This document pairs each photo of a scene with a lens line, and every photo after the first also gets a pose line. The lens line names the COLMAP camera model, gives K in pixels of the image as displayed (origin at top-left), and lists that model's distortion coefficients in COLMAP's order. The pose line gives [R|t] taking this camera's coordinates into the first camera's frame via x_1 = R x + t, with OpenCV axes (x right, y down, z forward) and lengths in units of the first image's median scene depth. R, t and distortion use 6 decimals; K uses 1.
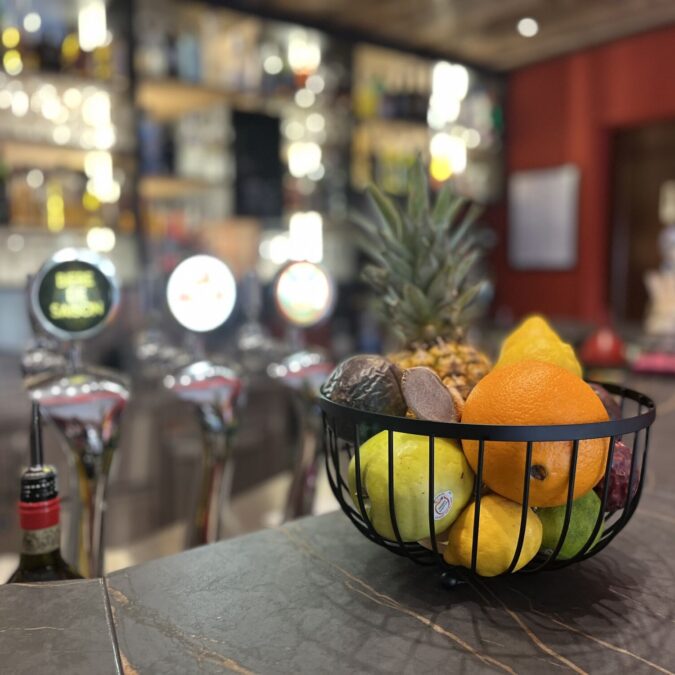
lens RADIAL K [[694.2, 0, 337.5], [0, 694.2, 337.5], [0, 0, 1]] dist [0.067157, -0.017715]
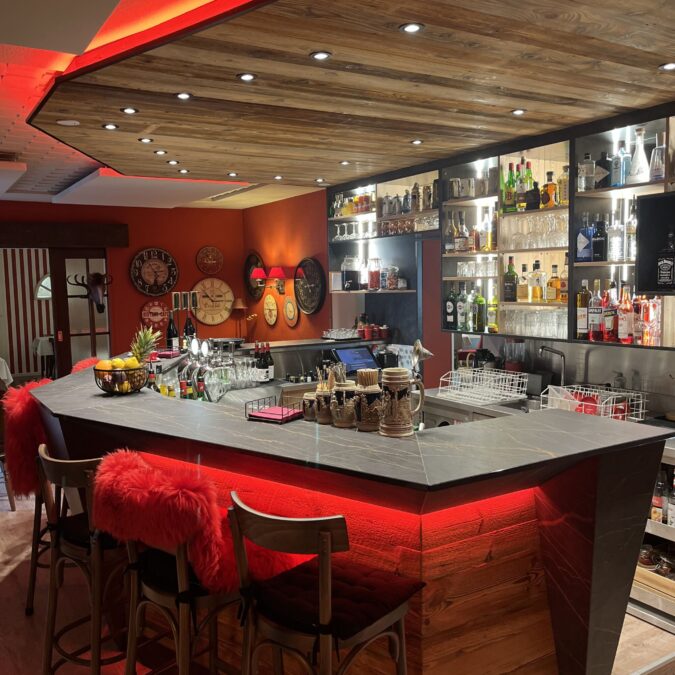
lens RADIAL K [[694.2, 0, 337.5], [0, 694.2, 337.5], [0, 0, 1]] dist [0.067157, -0.017715]
pose [[-0.115753, 0.088829, -0.989298, 1.184558], [-0.083563, 0.991591, 0.098812, -0.186172], [0.989757, 0.094107, -0.107357, 0.696443]]
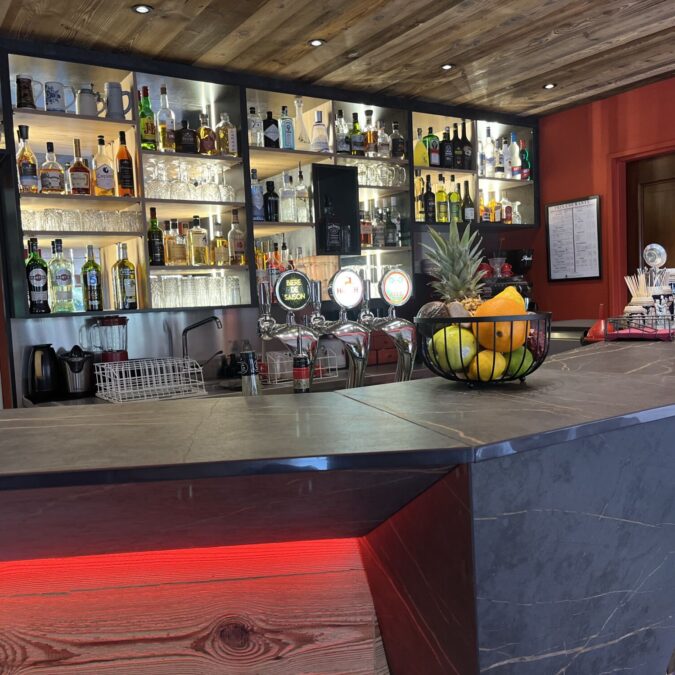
lens RADIAL K [[694.2, 0, 337.5], [0, 694.2, 337.5], [0, 0, 1]] dist [0.067157, -0.017715]
pose [[0.995855, -0.039306, -0.082021, -0.019299], [0.035697, 0.998348, -0.045014, 0.047515], [0.083655, 0.041899, 0.995614, -0.279301]]
